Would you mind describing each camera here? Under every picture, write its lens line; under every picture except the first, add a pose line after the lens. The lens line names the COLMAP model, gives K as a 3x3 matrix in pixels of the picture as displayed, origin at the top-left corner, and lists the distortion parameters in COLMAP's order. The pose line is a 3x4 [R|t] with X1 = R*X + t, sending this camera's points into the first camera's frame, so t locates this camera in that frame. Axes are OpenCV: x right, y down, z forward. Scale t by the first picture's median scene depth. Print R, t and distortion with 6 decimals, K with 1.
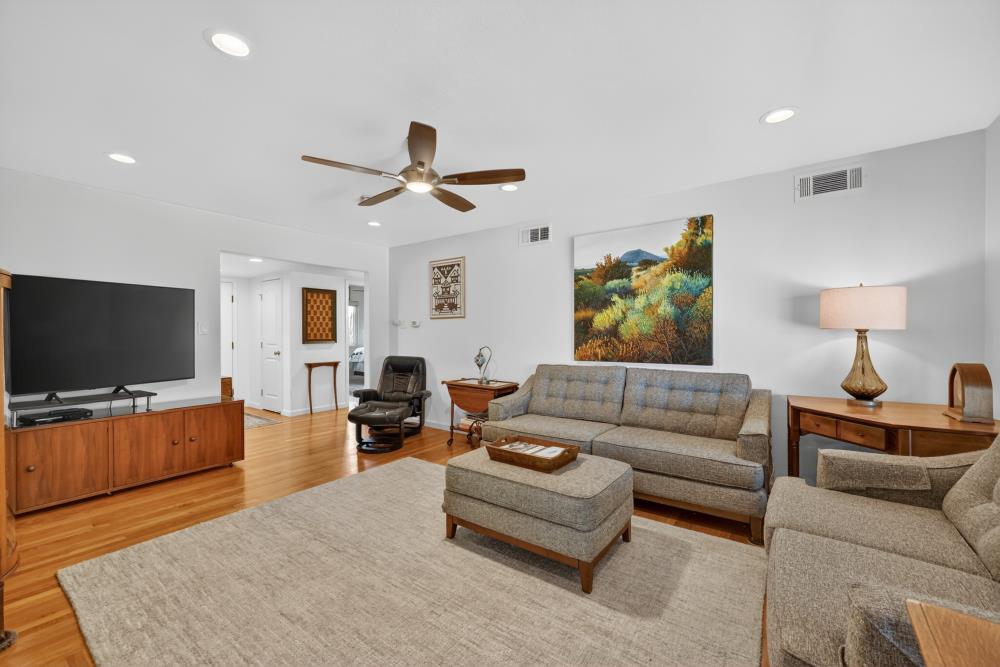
lens RADIAL K [[400.8, 0, 500.2], [0, 400.8, 332.4], [0, 0, 1]] dist [-0.000432, -0.000126]
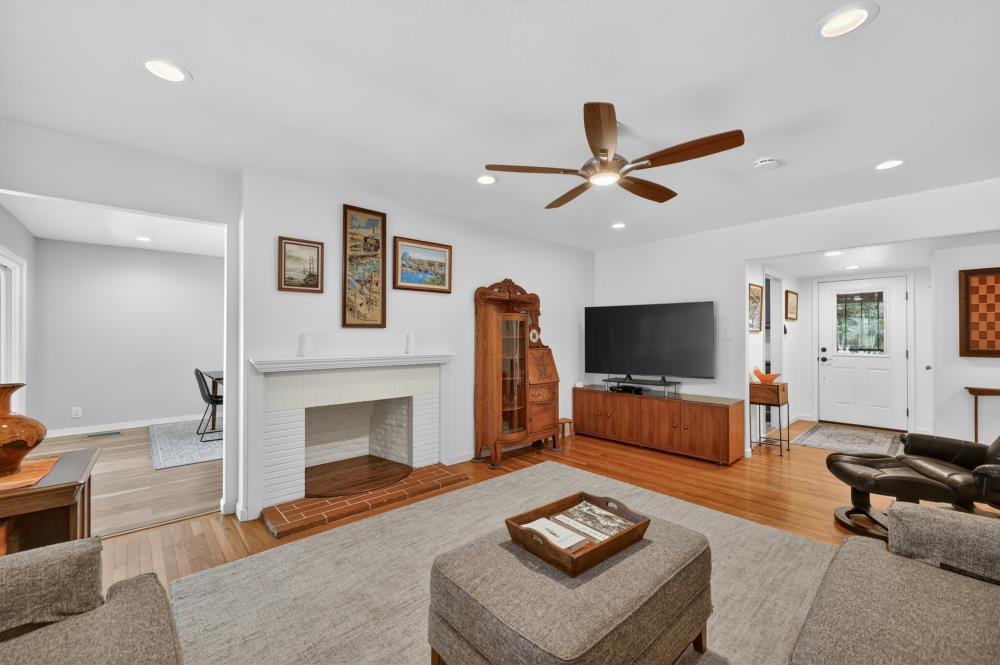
lens RADIAL K [[396.2, 0, 508.9], [0, 396.2, 333.1], [0, 0, 1]] dist [-0.001528, -0.000176]
pose [[-0.195482, -0.011564, -0.980639, 0.542974], [-0.001614, 0.999933, -0.011469, -0.001876], [0.980706, -0.000659, -0.195488, 0.769625]]
